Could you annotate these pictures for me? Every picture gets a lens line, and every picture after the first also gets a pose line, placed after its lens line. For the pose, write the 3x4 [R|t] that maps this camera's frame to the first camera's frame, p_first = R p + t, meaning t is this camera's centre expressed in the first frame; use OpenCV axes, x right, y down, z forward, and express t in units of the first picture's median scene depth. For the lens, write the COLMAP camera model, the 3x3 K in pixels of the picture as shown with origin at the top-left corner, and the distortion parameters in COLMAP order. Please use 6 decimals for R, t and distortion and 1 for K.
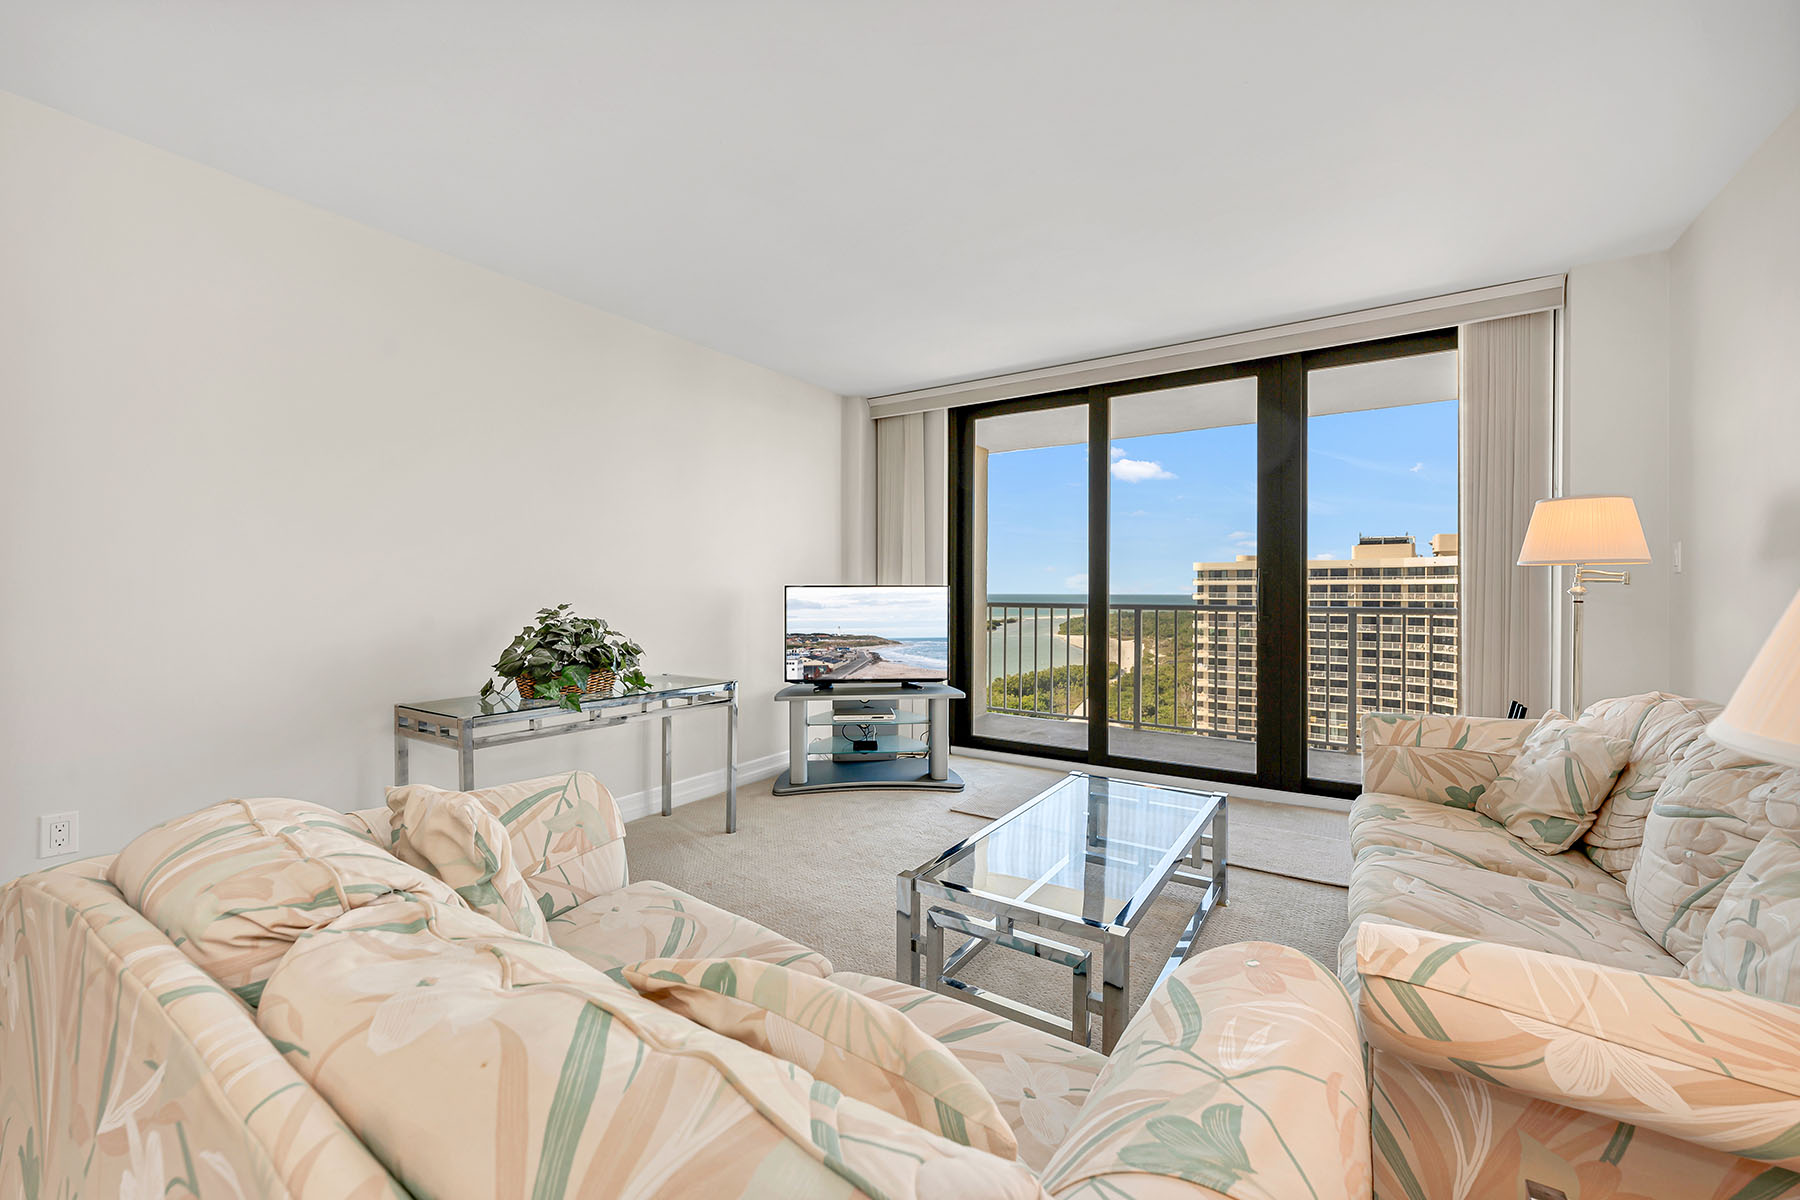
lens RADIAL K [[719.5, 0, 894.0], [0, 719.5, 592.7], [0, 0, 1]] dist [-0.001397, -0.000745]
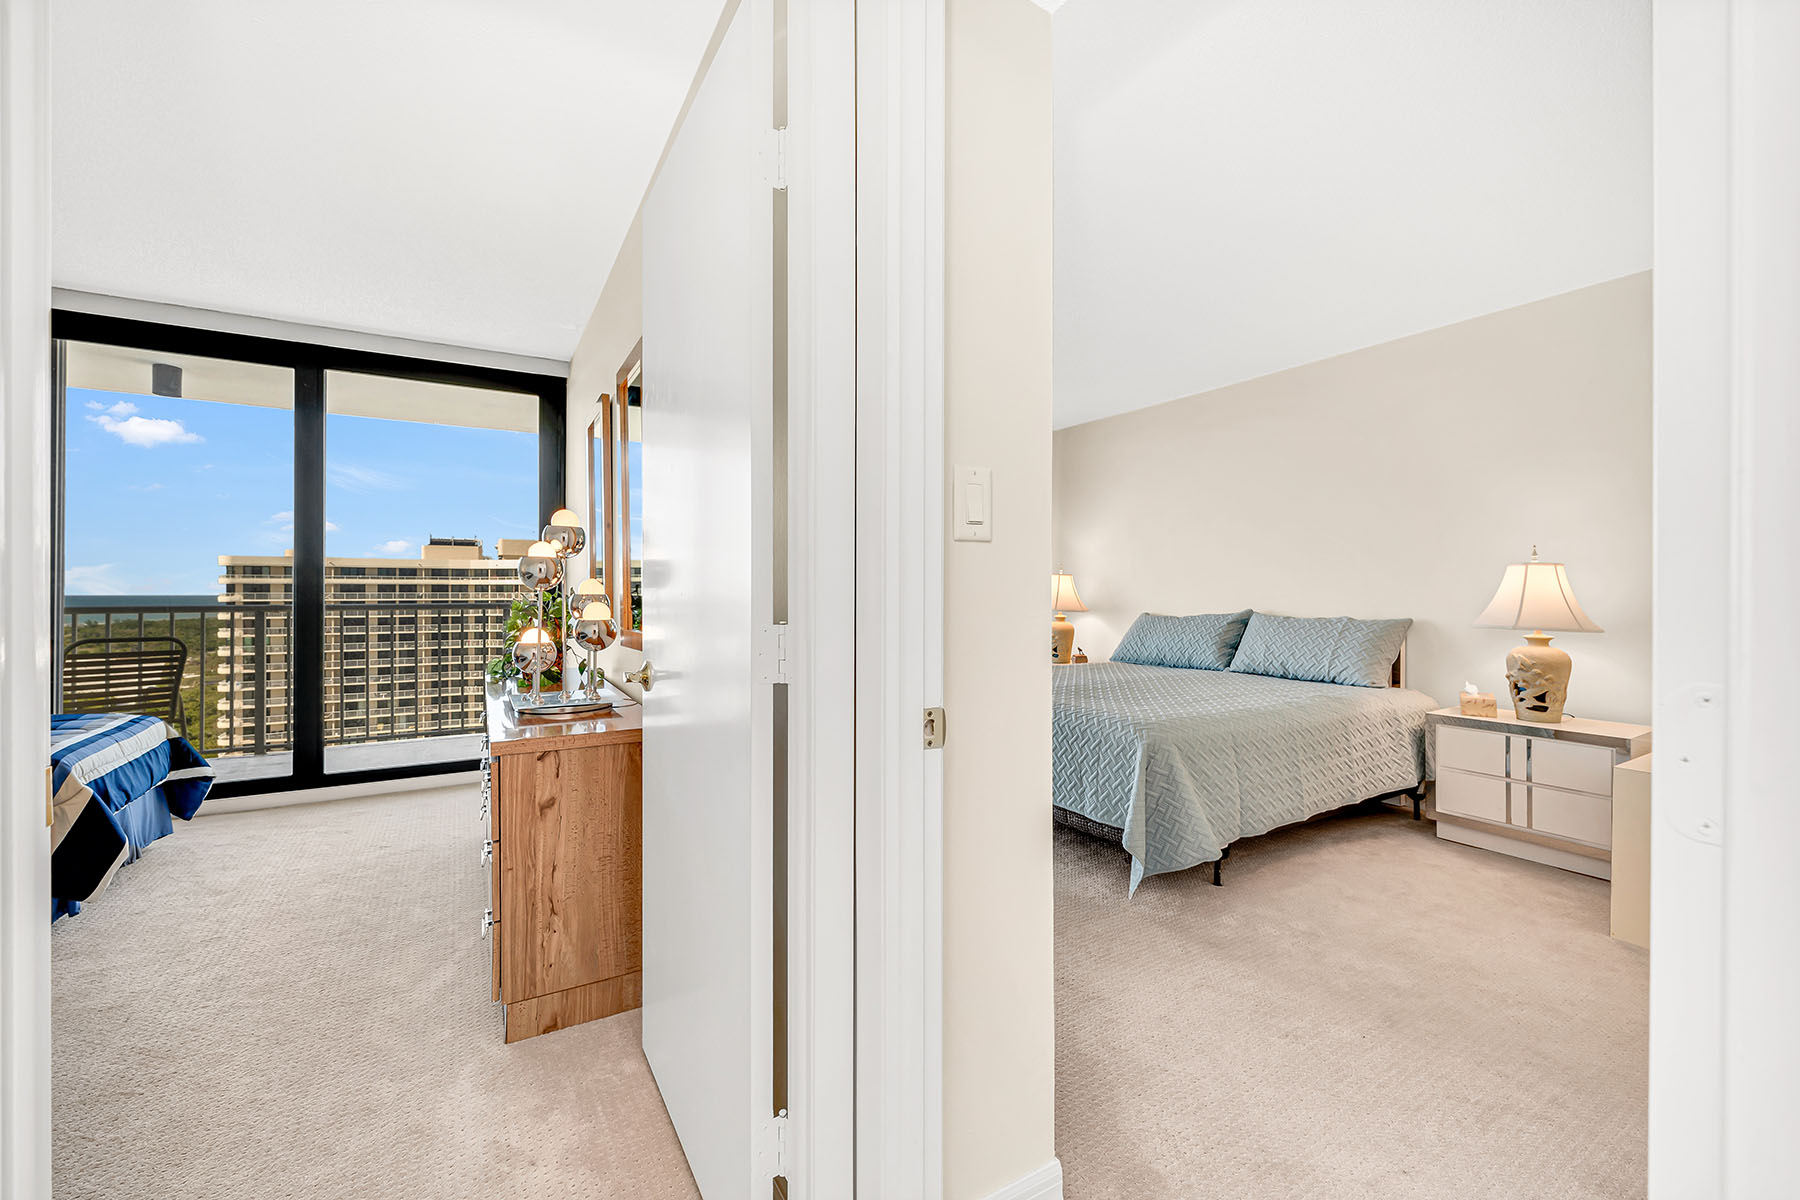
lens RADIAL K [[719.5, 0, 894.3], [0, 719.5, 589.9], [0, 0, 1]] dist [-0.001397, -0.000745]
pose [[0.403352, 0.000032, 0.915045, -0.233468], [0.003591, 0.999992, -0.001618, 0.002752], [-0.915038, 0.003938, 0.403349, 0.008173]]
